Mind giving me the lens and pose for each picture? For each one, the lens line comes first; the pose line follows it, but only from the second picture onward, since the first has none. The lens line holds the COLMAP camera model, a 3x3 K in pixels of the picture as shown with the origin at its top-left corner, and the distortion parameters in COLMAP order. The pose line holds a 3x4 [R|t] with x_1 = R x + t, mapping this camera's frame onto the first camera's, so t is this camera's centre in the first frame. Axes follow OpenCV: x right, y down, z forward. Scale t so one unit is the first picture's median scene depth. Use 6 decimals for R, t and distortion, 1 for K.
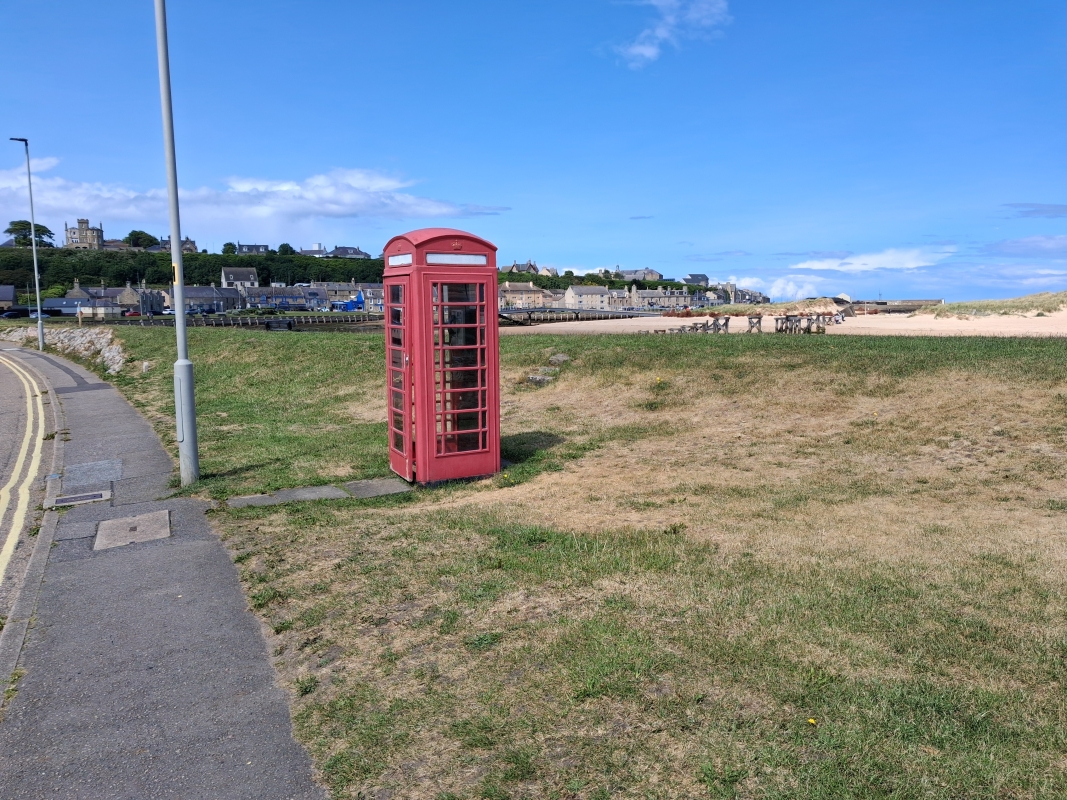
lens RADIAL K [[856.7, 0, 533.5], [0, 856.7, 400.0], [0, 0, 1]] dist [0.121127, -0.133673]
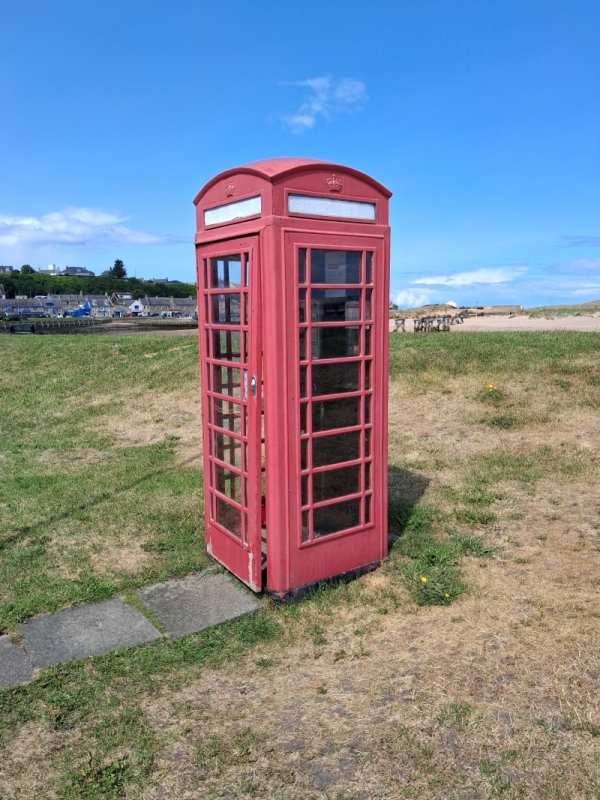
lens RADIAL K [[704.4, 0, 300.0], [0, 704.4, 400.0], [0, 0, 1]] dist [0.009313, 0.001660]
pose [[0.996086, -0.019133, 0.086297, -0.147805], [0.017625, 0.999679, 0.018203, -0.041680], [-0.086617, -0.016611, 0.996103, 0.502203]]
